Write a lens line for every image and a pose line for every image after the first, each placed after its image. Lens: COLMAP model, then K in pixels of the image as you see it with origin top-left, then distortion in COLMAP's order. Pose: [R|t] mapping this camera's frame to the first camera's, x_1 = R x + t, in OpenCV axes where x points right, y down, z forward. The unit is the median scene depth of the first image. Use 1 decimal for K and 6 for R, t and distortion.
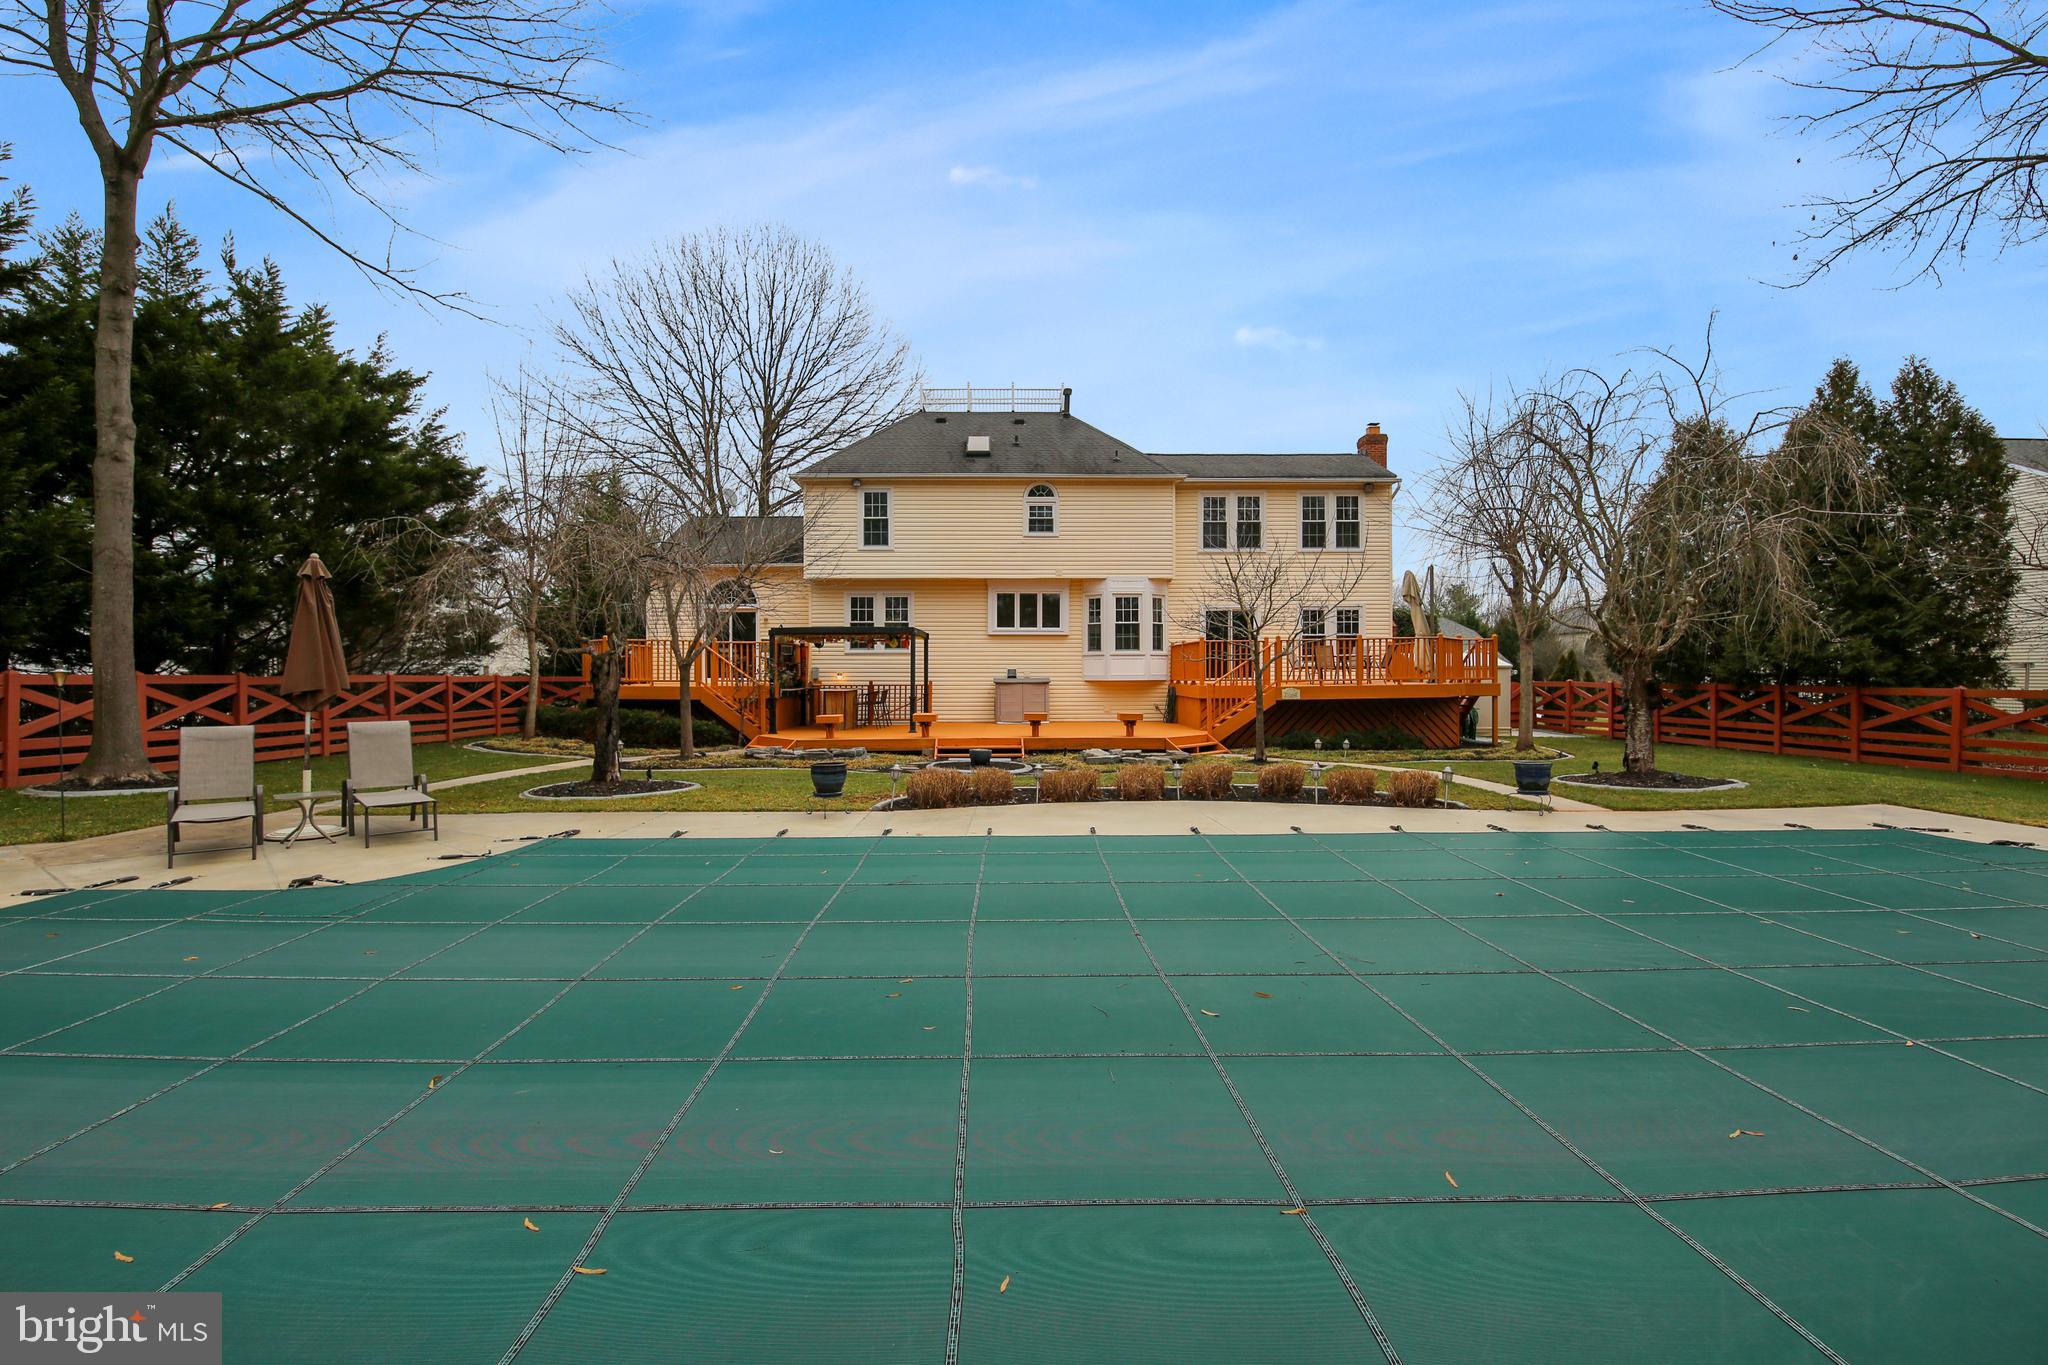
lens RADIAL K [[896.3, 0, 1018.4], [0, 896.3, 670.5], [0, 0, 1]] dist [-0.002447, -0.006775]
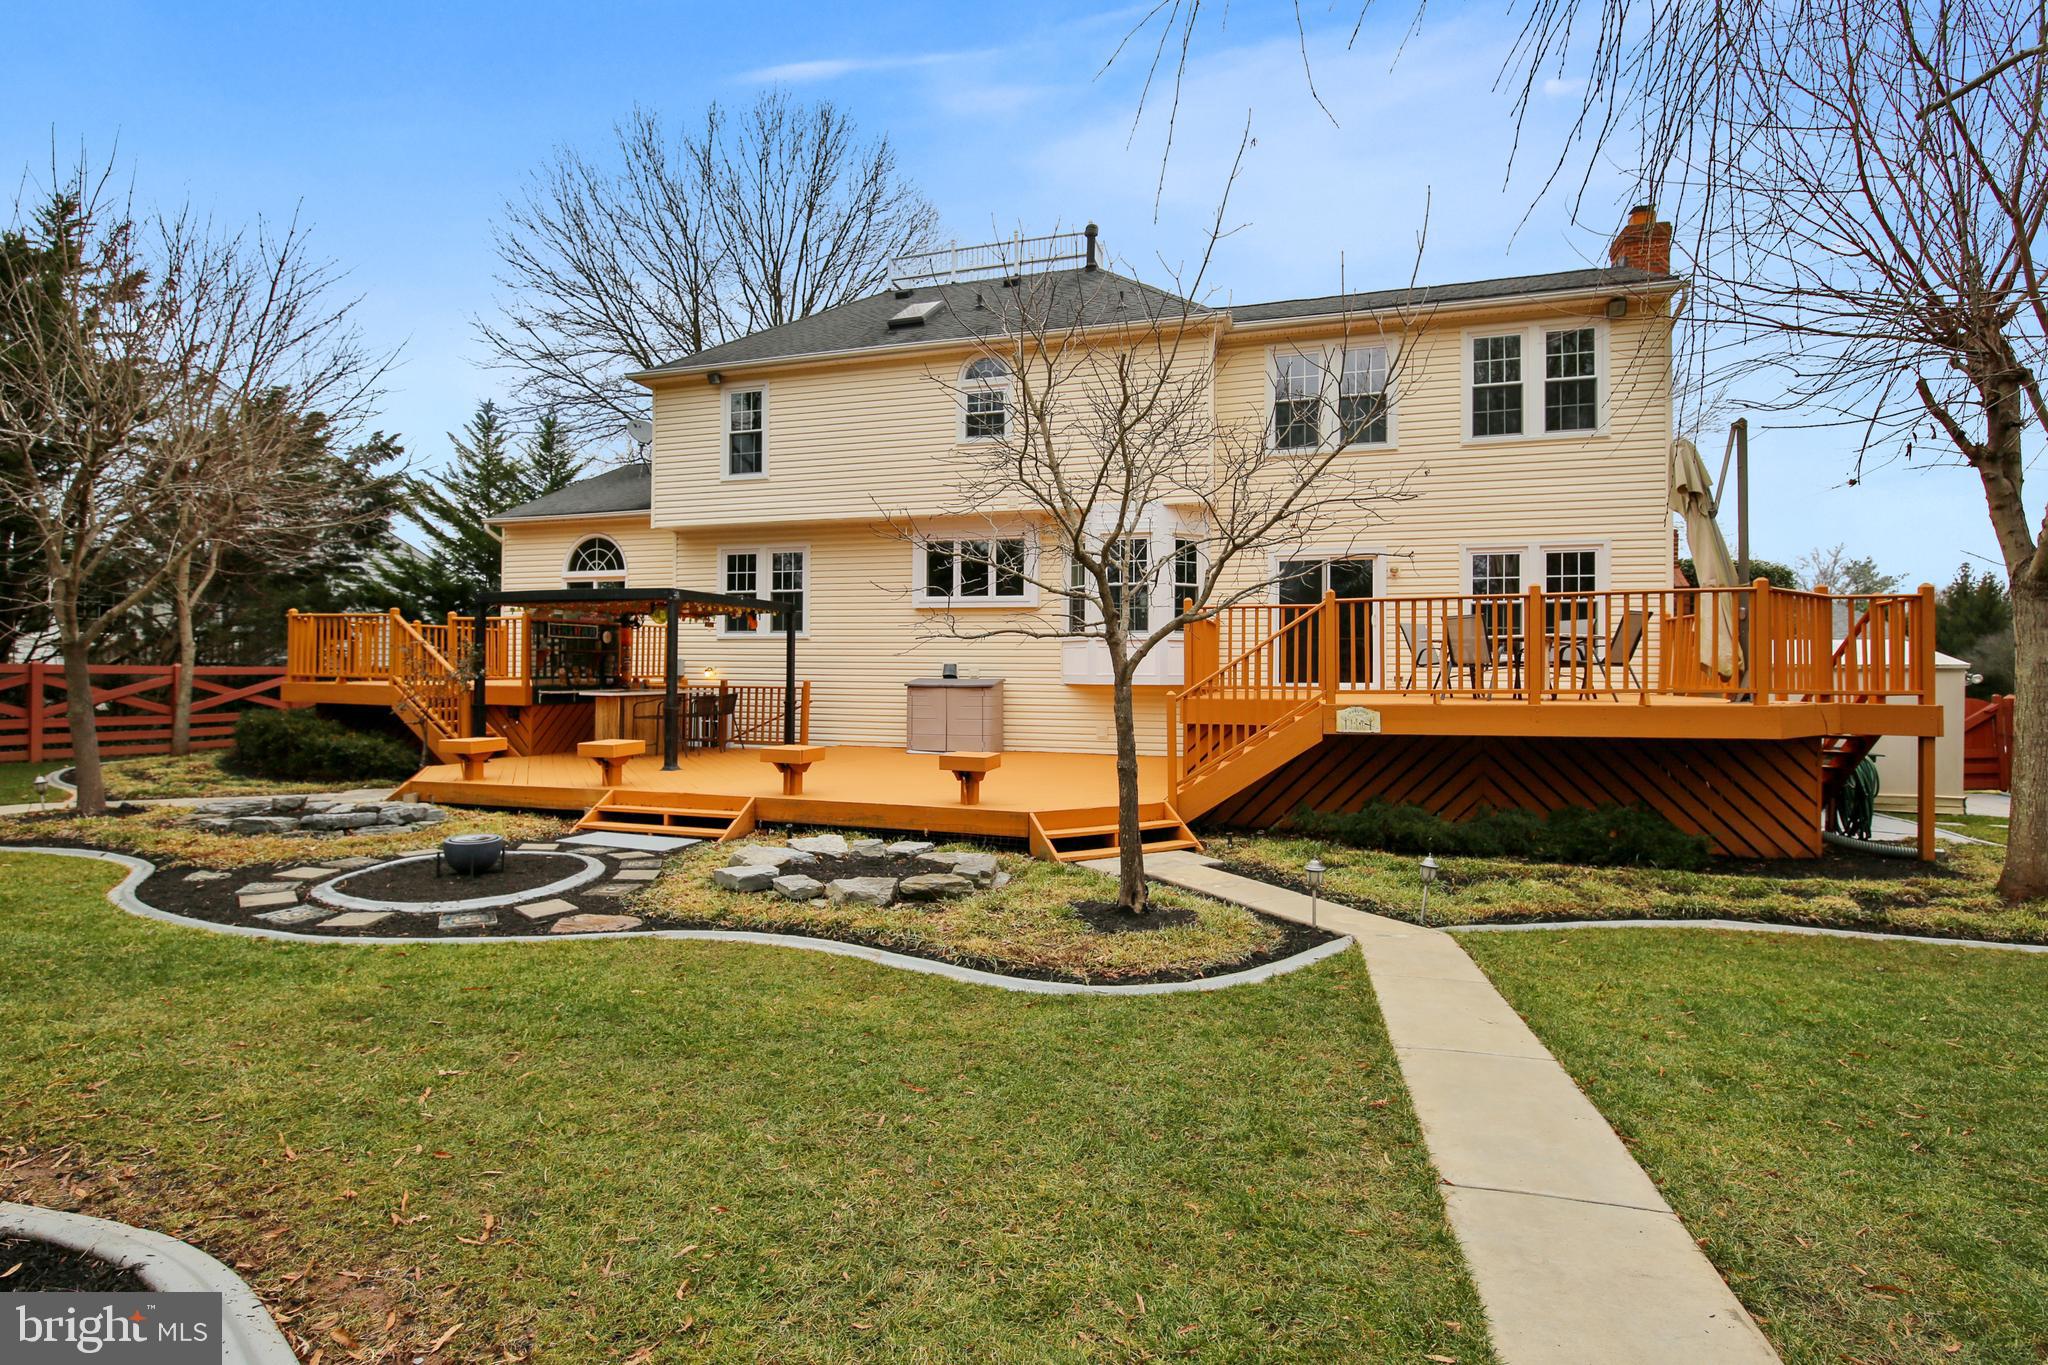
lens RADIAL K [[907.1, 0, 1020.3], [0, 907.1, 663.5], [0, 0, 1]] dist [-0.004377, -0.000521]
pose [[0.953055, 0.006842, -0.302718, 0.231054], [-0.008912, 0.999945, -0.005456, 0.001198], [0.302665, 0.007898, 0.953064, 0.424335]]
